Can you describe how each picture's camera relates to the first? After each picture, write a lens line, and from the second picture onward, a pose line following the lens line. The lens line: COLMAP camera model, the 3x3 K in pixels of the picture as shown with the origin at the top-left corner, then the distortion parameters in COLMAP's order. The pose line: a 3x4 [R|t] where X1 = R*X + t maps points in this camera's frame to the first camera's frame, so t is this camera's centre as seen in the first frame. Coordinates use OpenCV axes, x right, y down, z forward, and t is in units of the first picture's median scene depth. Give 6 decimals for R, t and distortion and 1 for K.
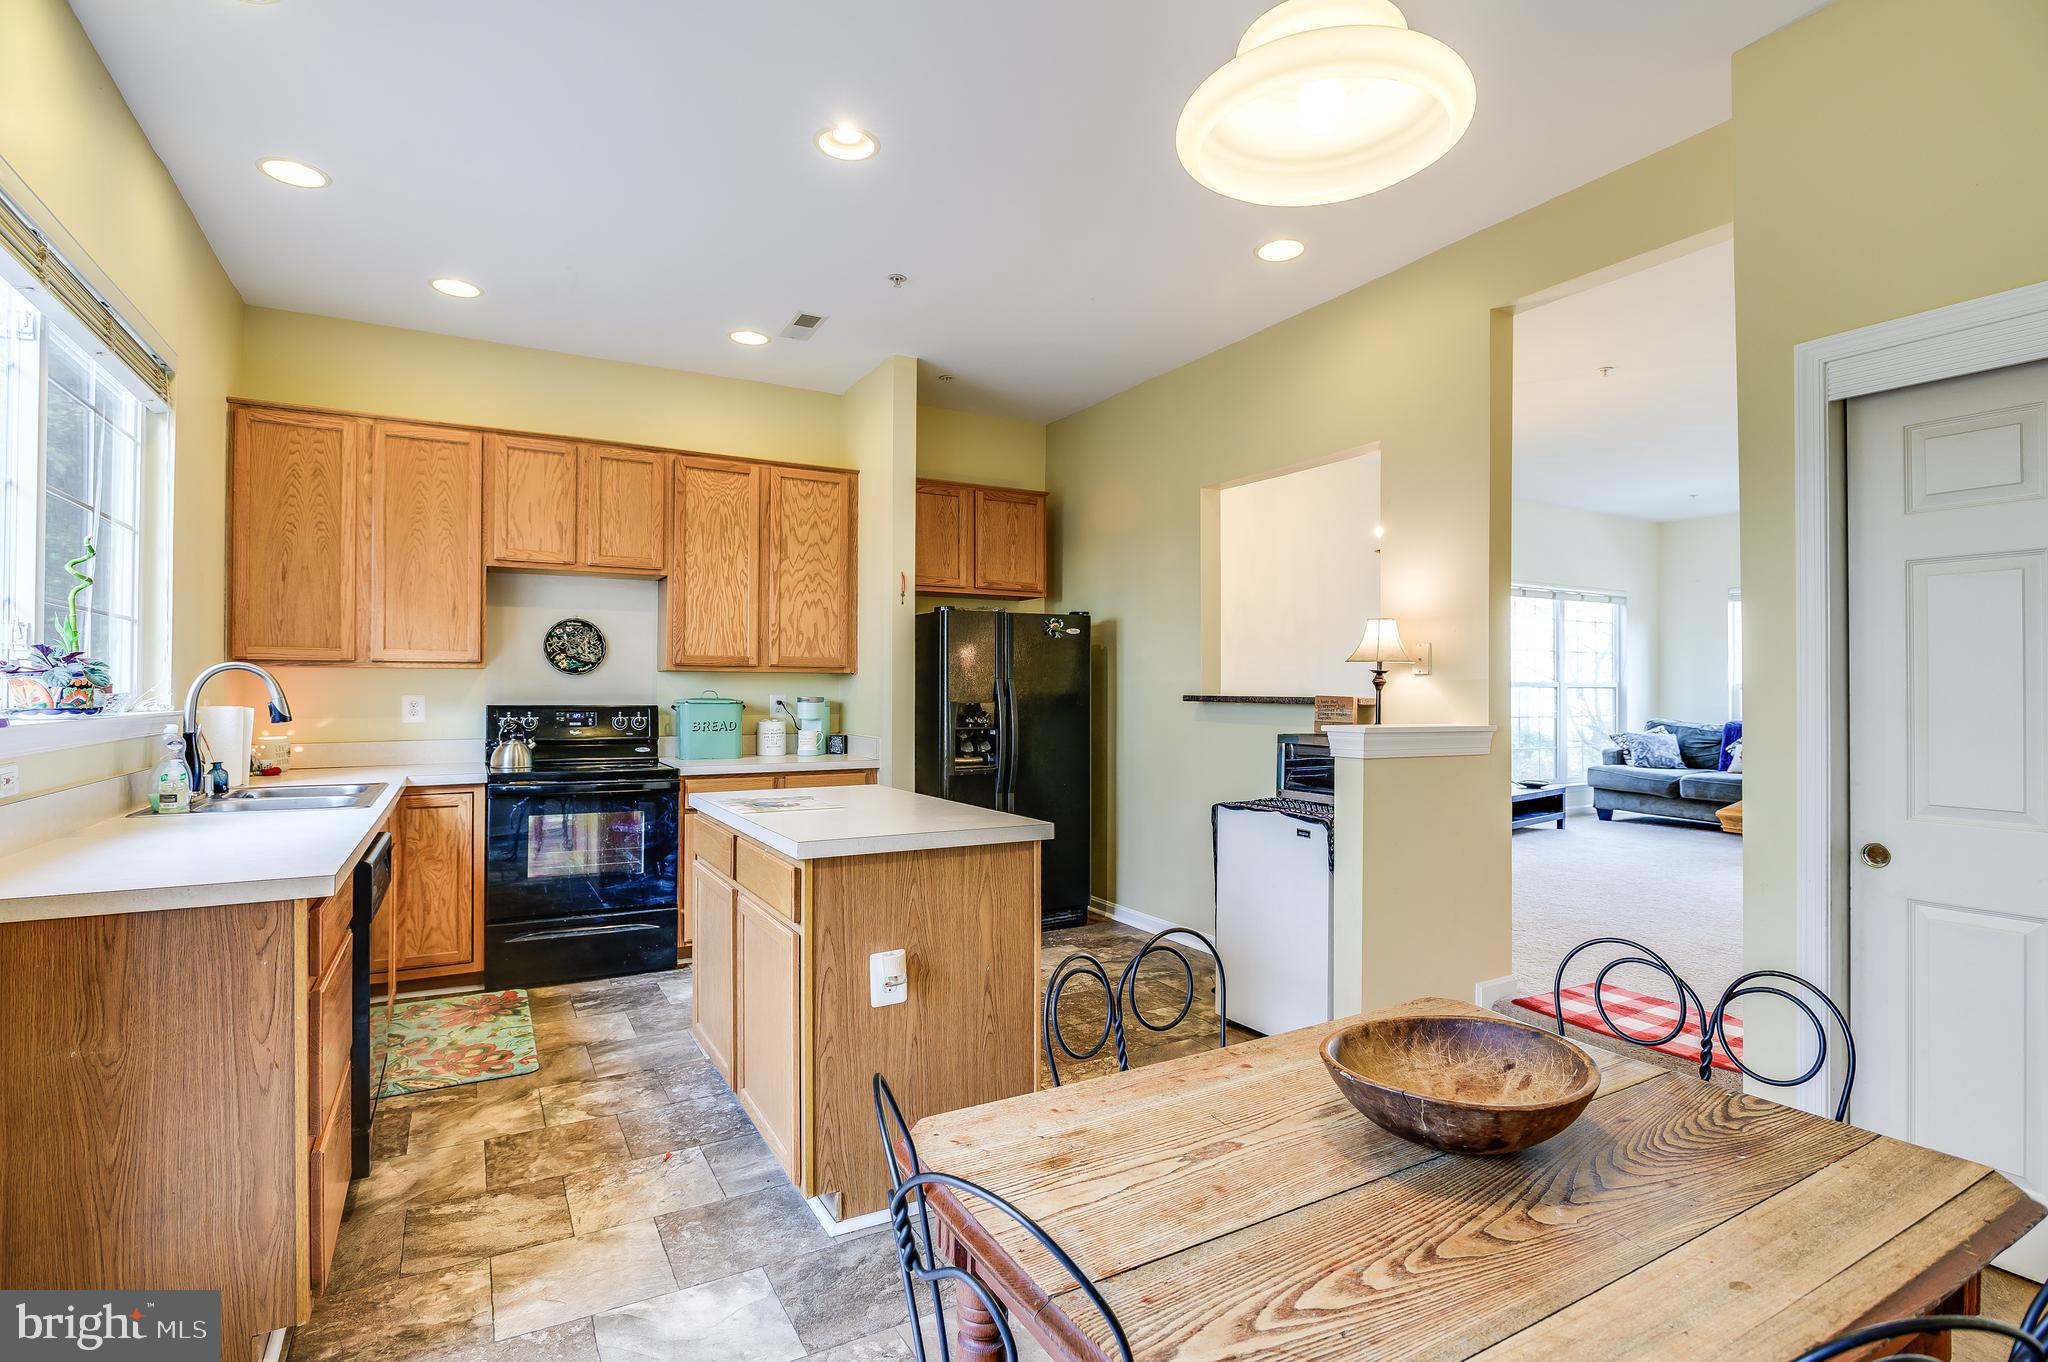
lens RADIAL K [[1013.0, 0, 995.0], [0, 1013.0, 669.6], [0, 0, 1]] dist [-0.003319, -0.001408]
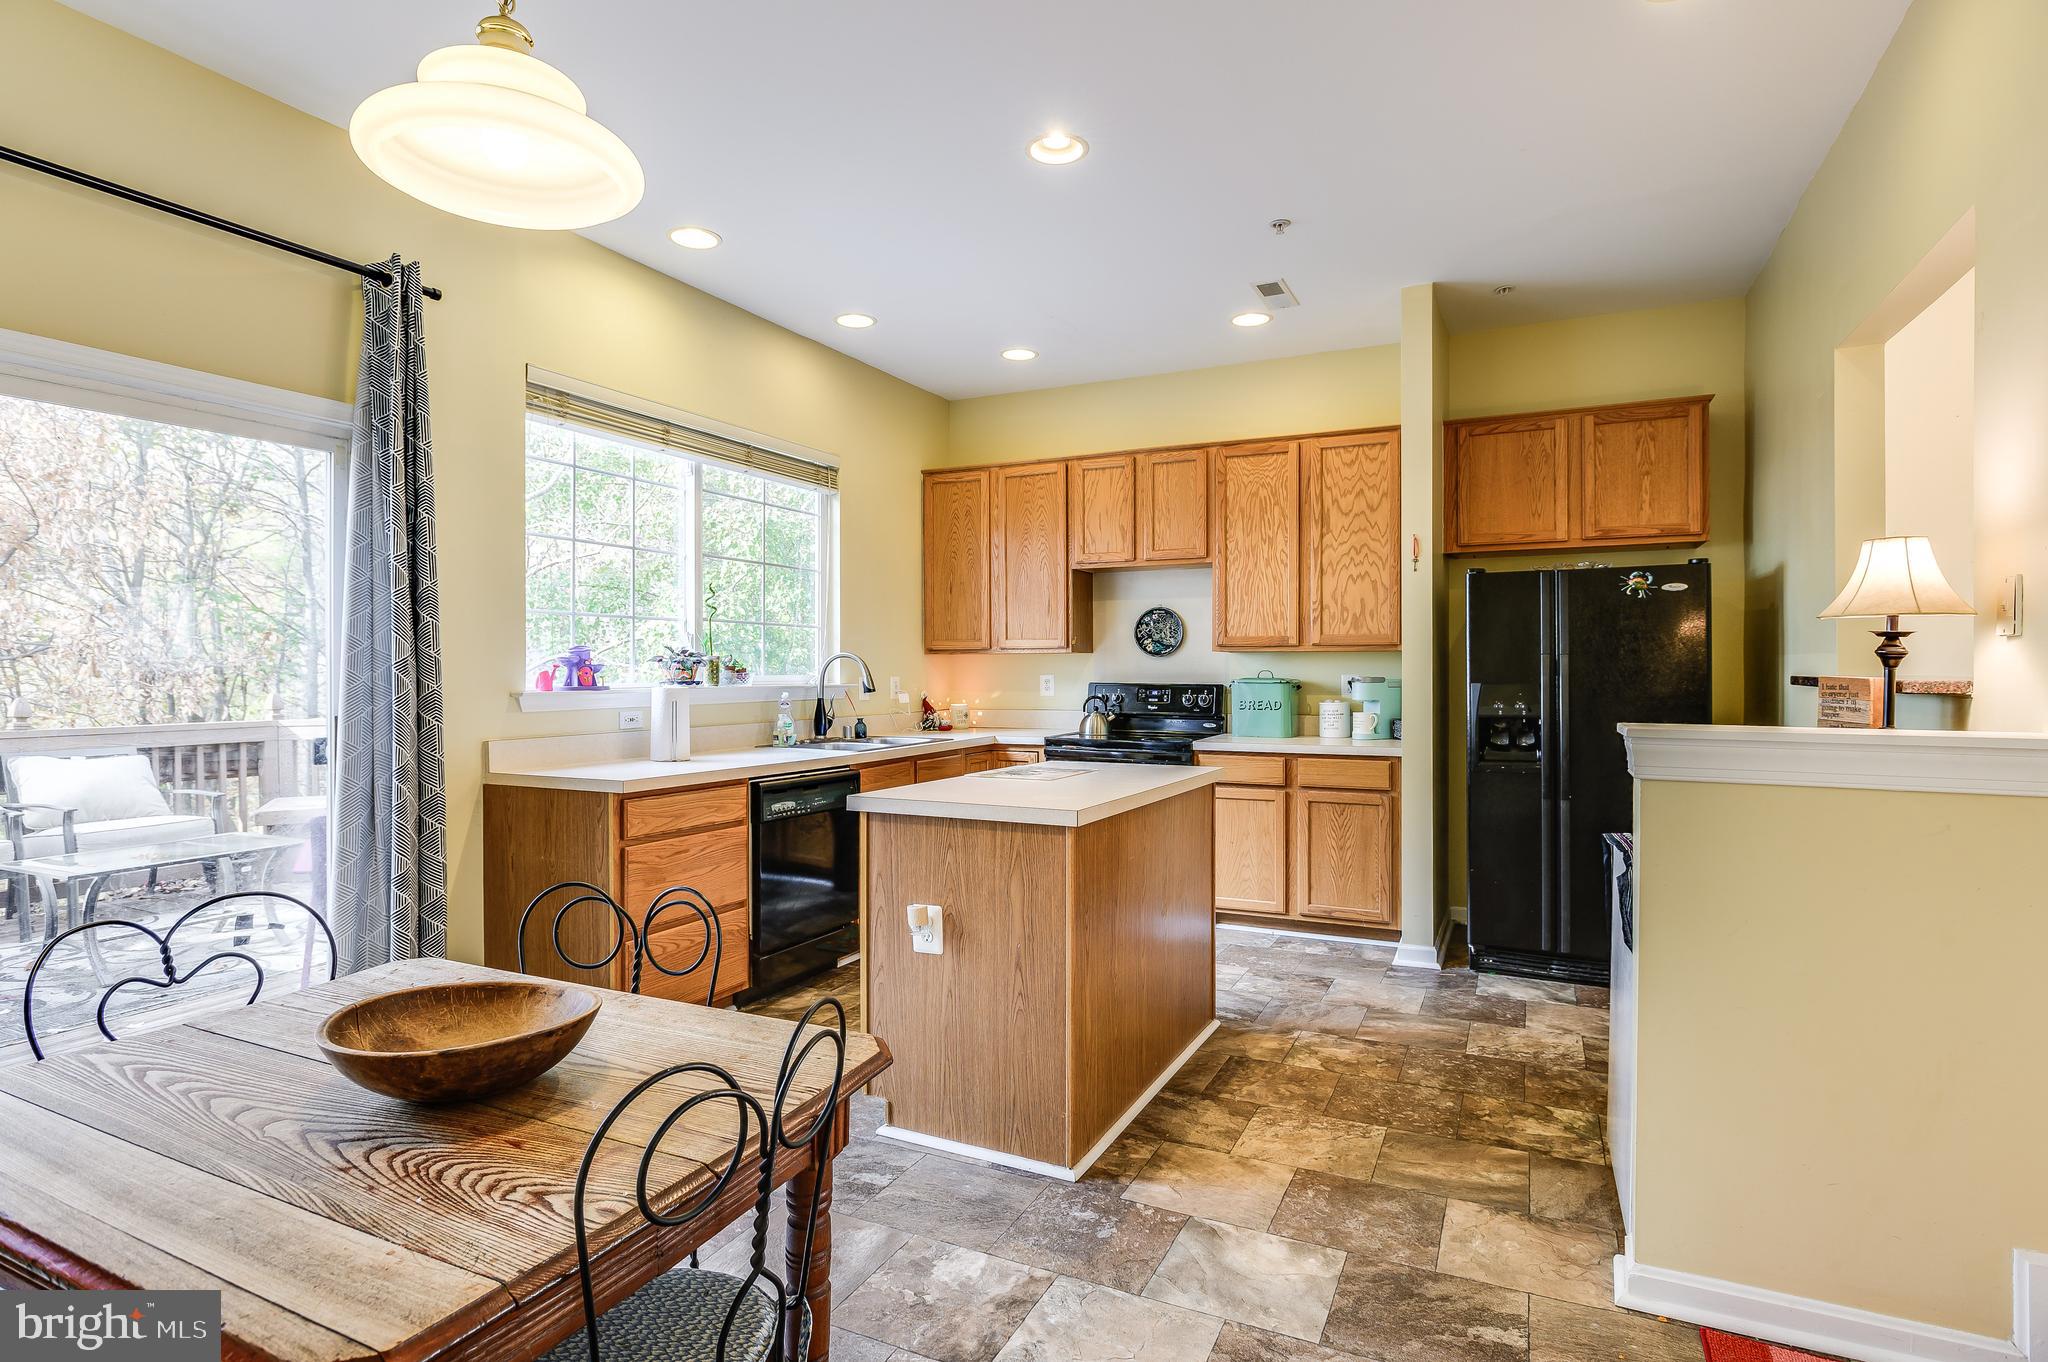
lens RADIAL K [[1084.0, 0, 1201.6], [0, 1084.0, 671.7], [0, 0, 1]] dist [-0.021495, 0.000299]
pose [[0.587663, -0.001511, -0.809104, 0.630871], [0.018461, 0.999763, 0.011542, 0.009143], [0.808895, -0.021720, 0.587552, 0.339730]]
